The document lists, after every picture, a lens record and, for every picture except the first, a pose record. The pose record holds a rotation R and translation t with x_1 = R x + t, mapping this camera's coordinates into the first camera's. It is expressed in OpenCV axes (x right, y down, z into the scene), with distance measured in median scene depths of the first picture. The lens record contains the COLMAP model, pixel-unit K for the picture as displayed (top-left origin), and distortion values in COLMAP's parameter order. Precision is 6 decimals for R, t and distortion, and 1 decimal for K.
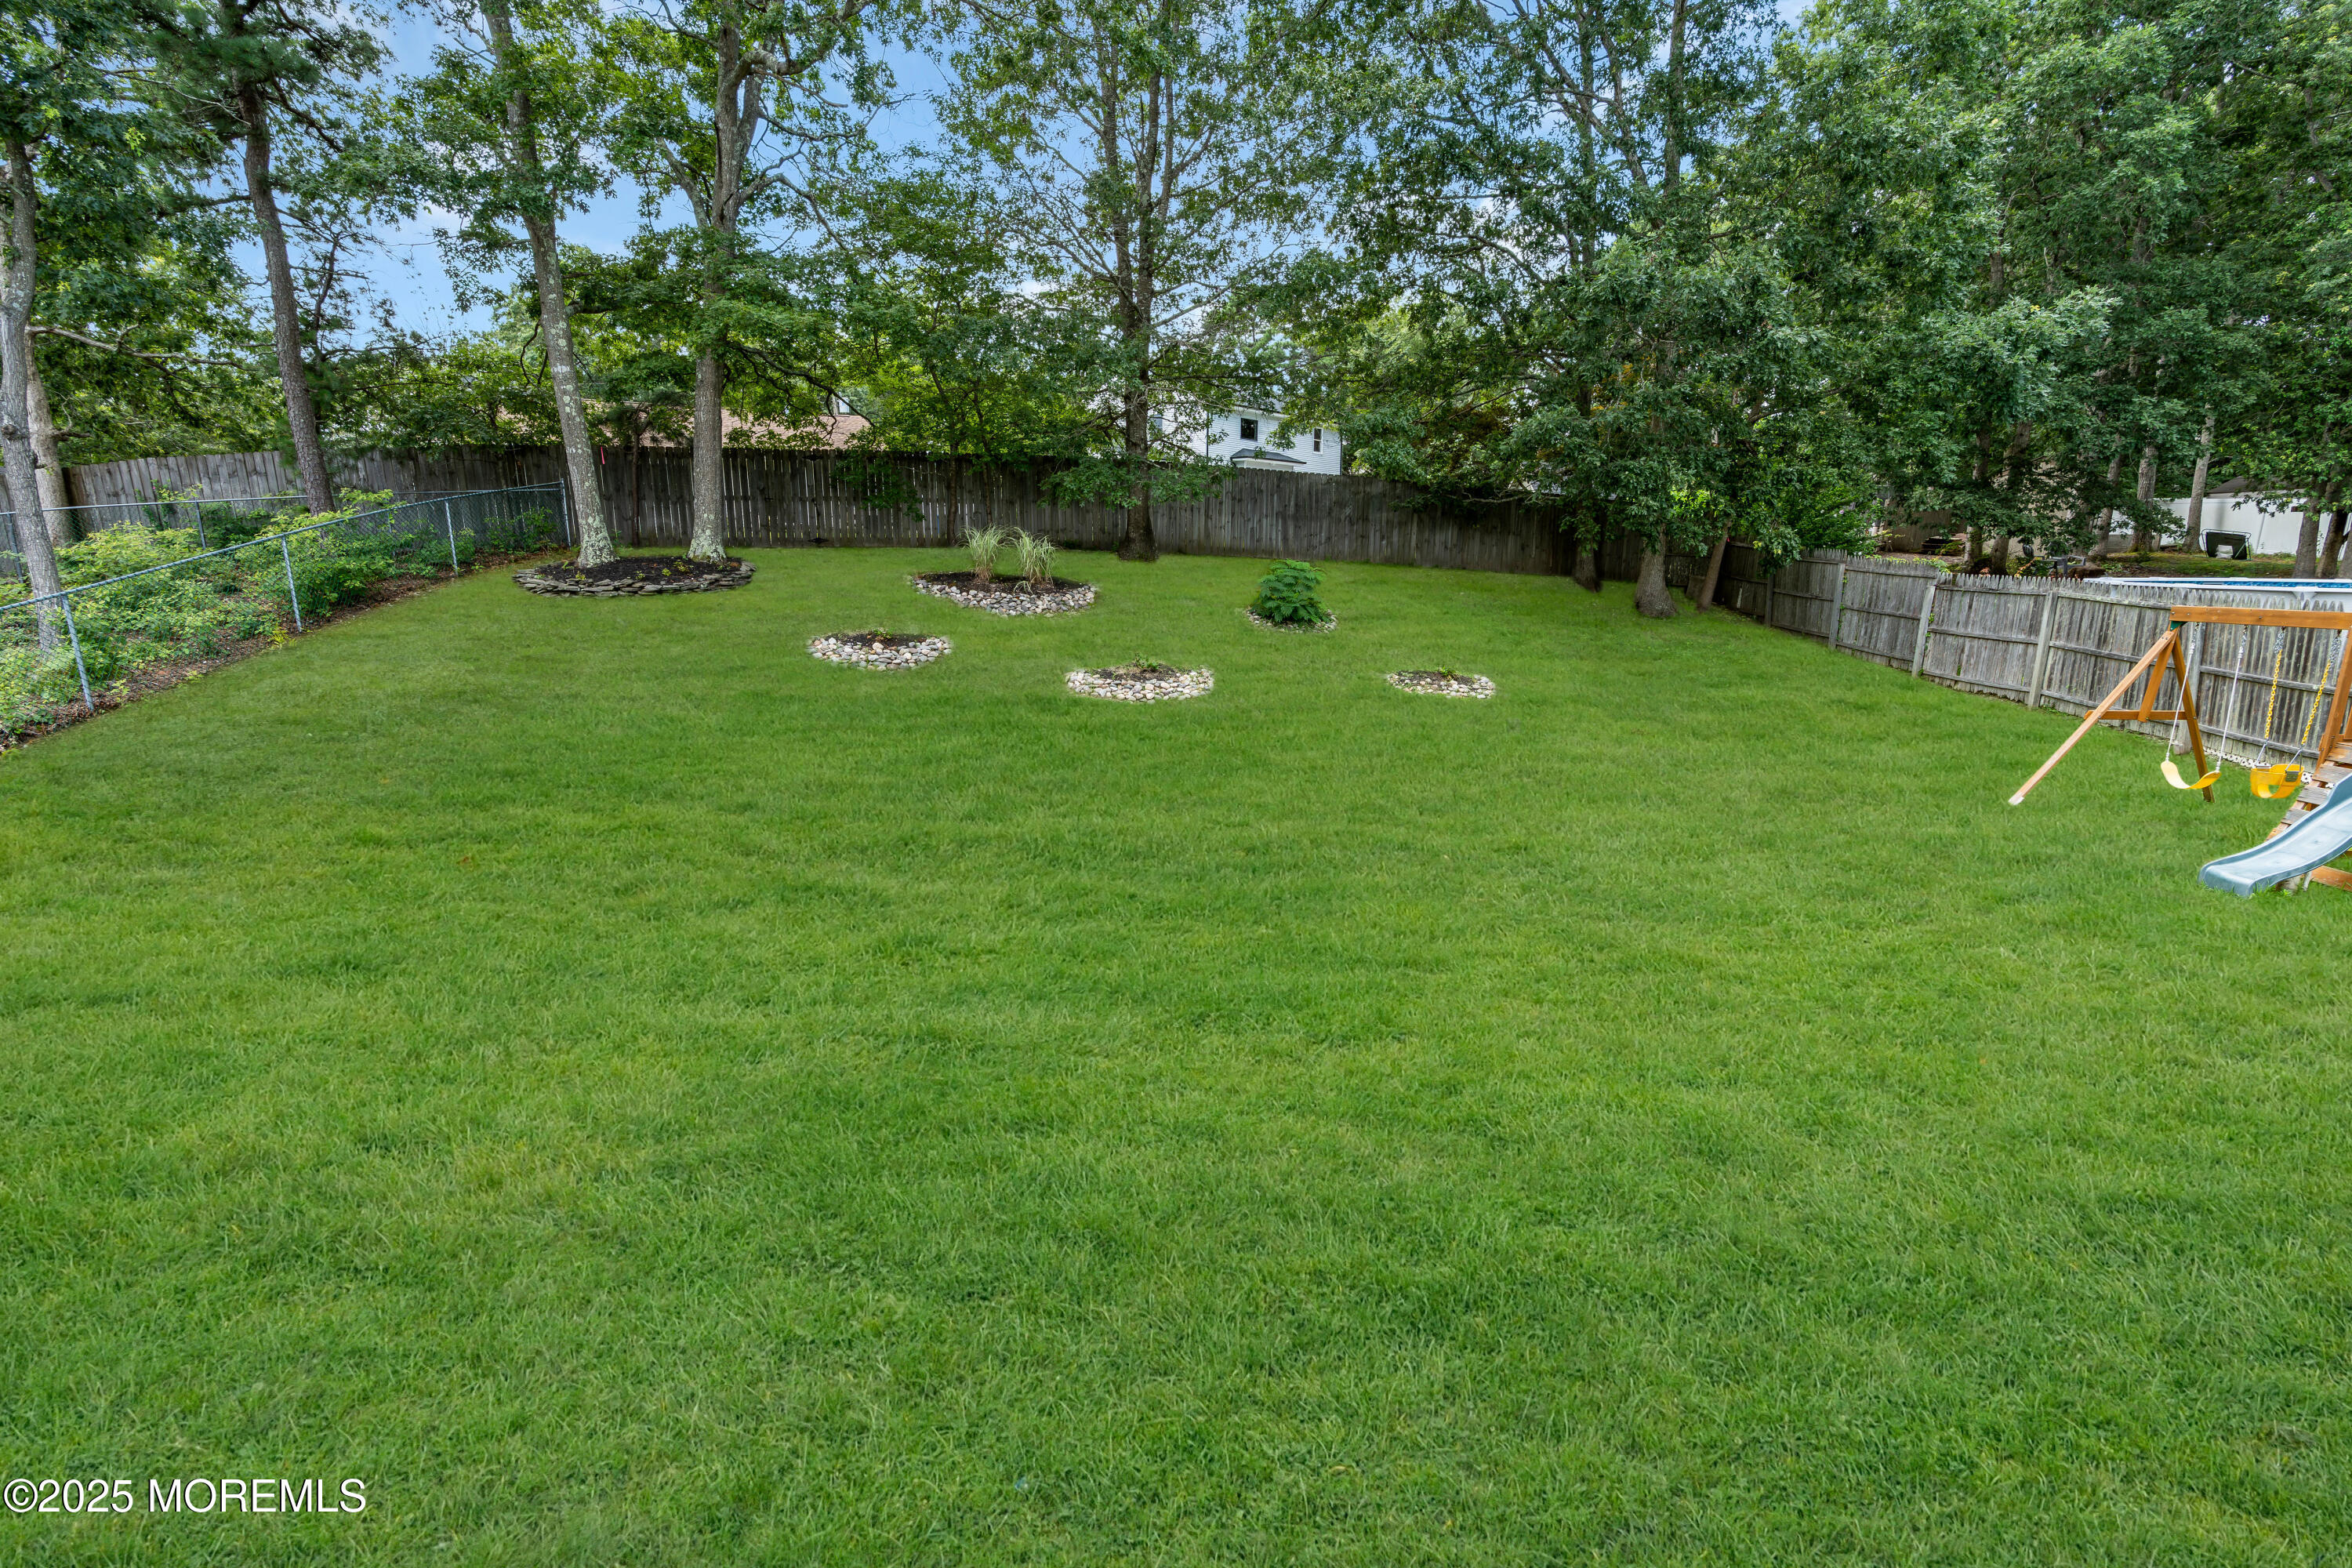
lens RADIAL K [[1054.8, 0, 1185.8], [0, 1054.8, 777.5], [0, 0, 1]] dist [-0.011141, 0.003217]
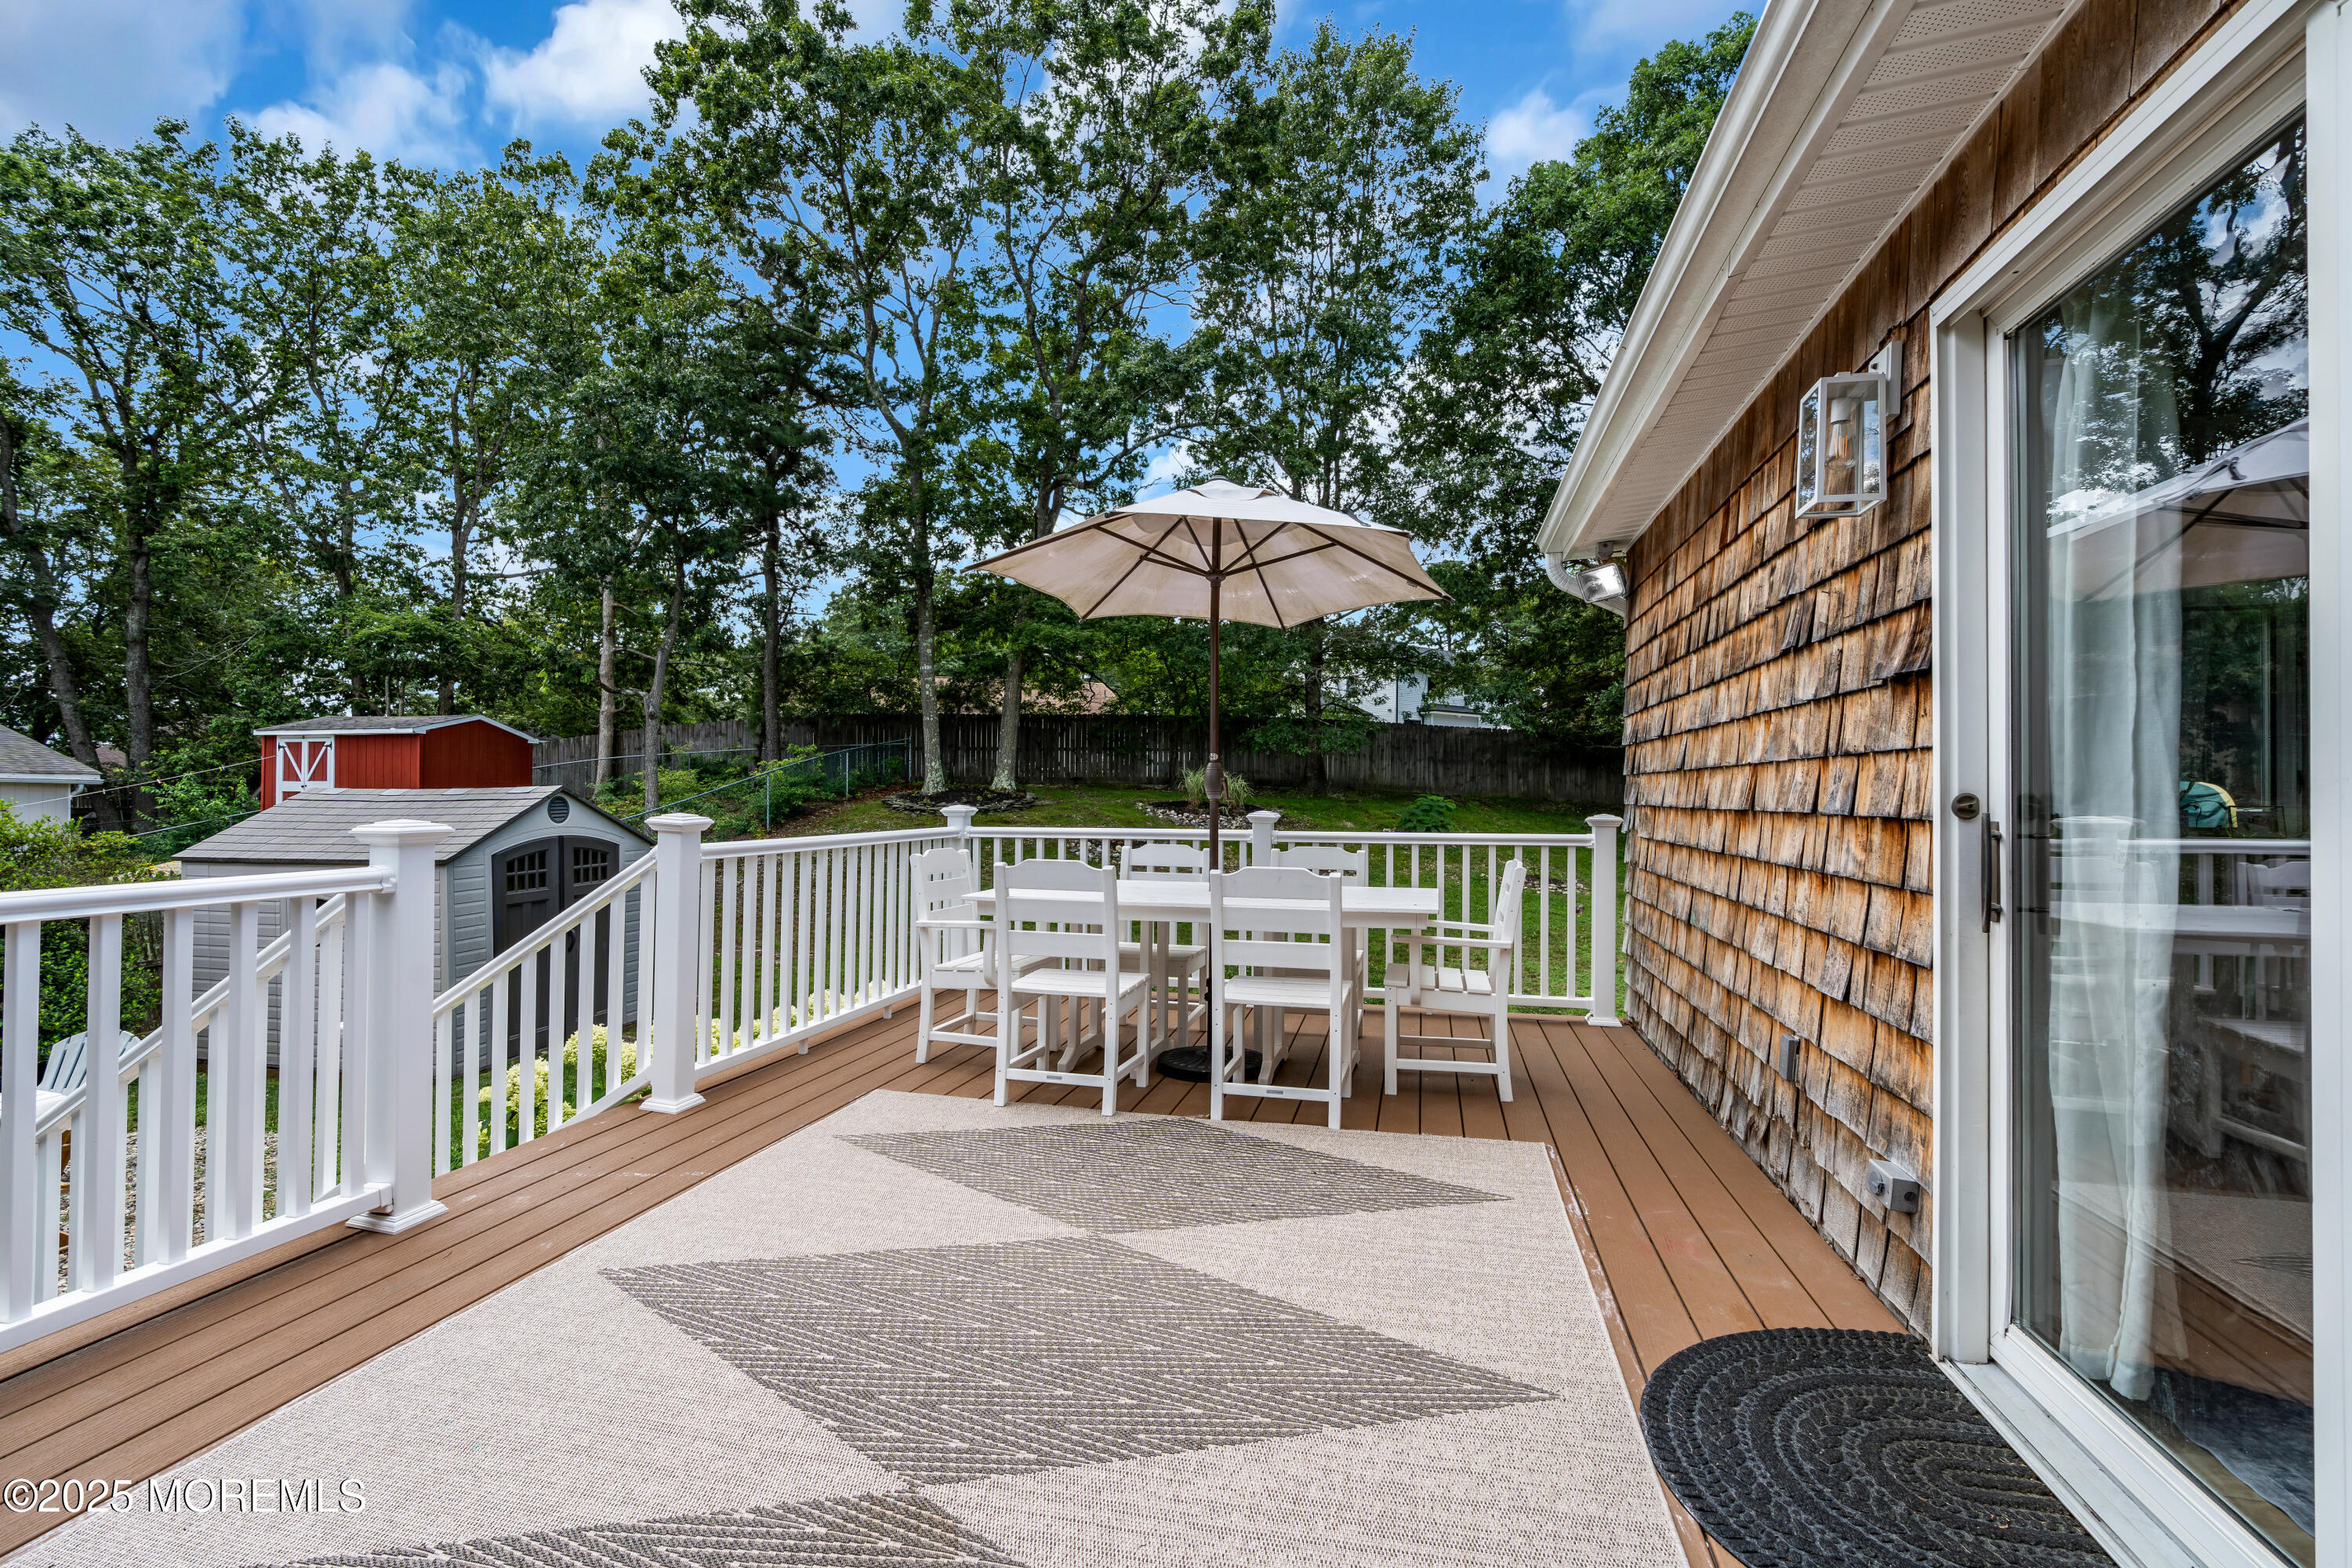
lens RADIAL K [[1054.8, 0, 1184.5], [0, 1054.8, 776.9], [0, 0, 1]] dist [-0.011141, 0.003217]
pose [[0.980307, -0.003104, -0.197453, 0.064315], [-0.042302, 0.973365, -0.225323, 0.084265], [0.192894, 0.229238, 0.954066, -0.312803]]
